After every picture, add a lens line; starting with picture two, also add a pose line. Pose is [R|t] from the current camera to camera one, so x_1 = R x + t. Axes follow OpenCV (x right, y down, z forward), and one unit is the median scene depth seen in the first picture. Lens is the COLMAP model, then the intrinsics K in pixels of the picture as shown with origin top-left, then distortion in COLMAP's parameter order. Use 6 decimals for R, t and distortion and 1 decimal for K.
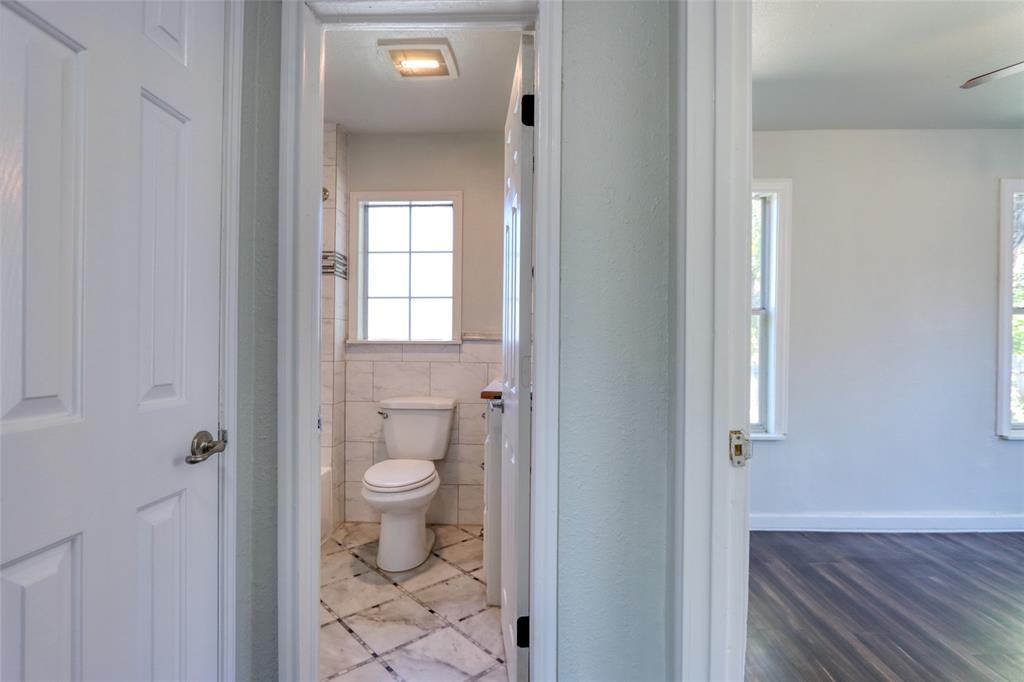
lens RADIAL K [[500.5, 0, 512.4], [0, 500.5, 348.2], [0, 0, 1]] dist [-0.012439, 0.000529]
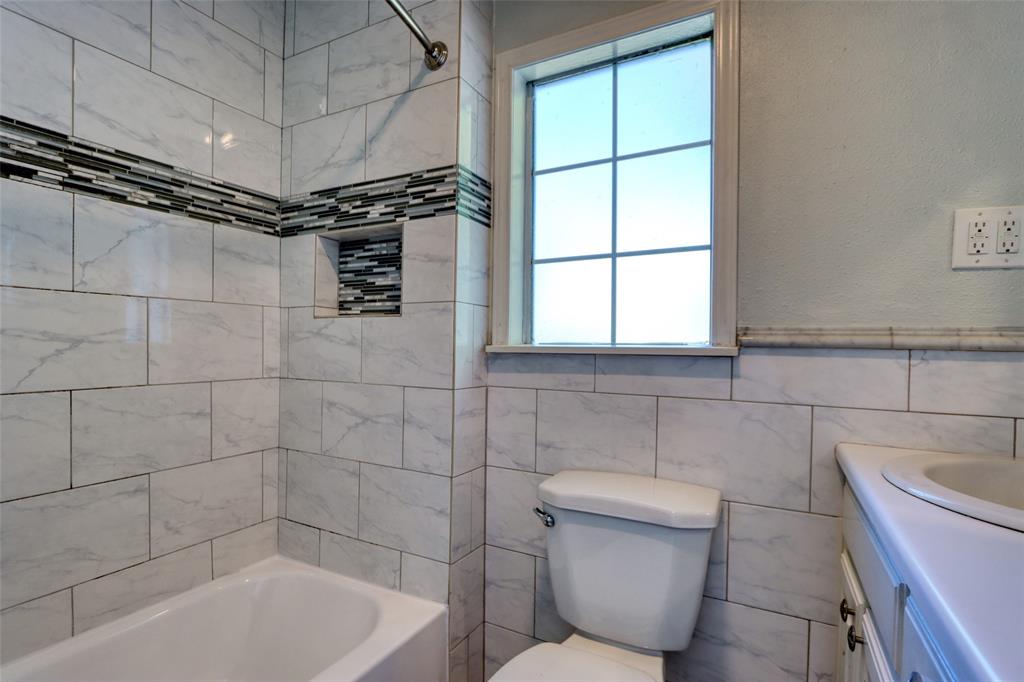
lens RADIAL K [[493.7, 0, 511.7], [0, 493.7, 349.8], [0, 0, 1]] dist [-0.018835, 0.001820]
pose [[0.893222, 0.003367, -0.449603, -0.085695], [-0.003858, 0.999993, -0.000176, -0.012001], [0.449599, 0.001892, 0.893228, 0.565910]]
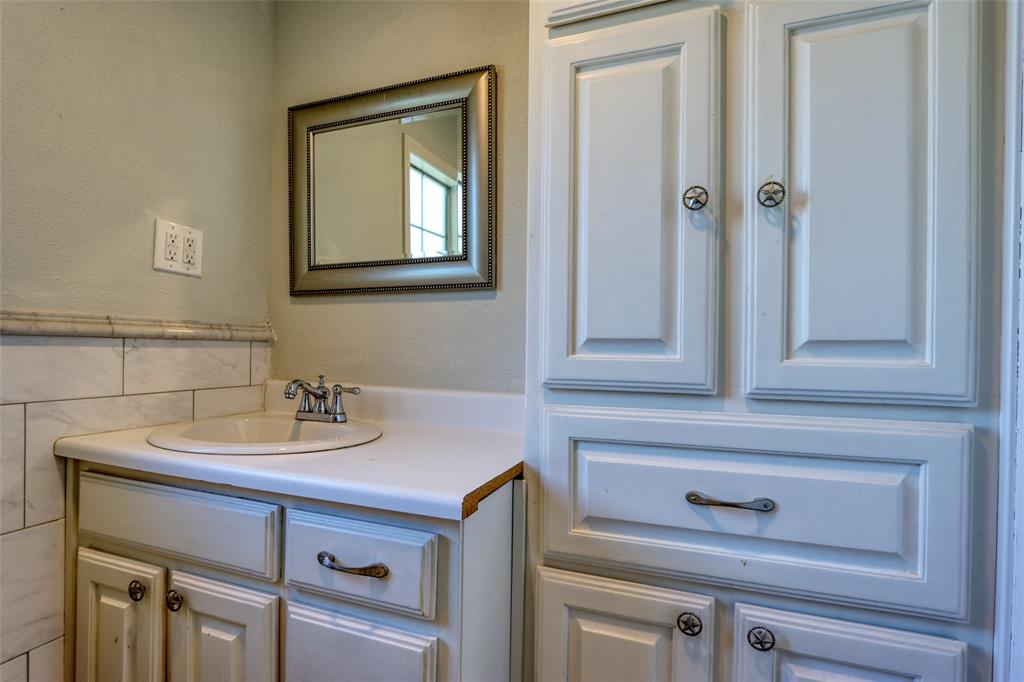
lens RADIAL K [[493.7, 0, 515.8], [0, 493.7, 341.5], [0, 0, 1]] dist [-0.018835, 0.001820]
pose [[0.327230, -0.000287, 0.944945, -0.242646], [-0.011570, 0.999924, 0.004311, -0.015544], [-0.944874, -0.012344, 0.327202, 0.597255]]
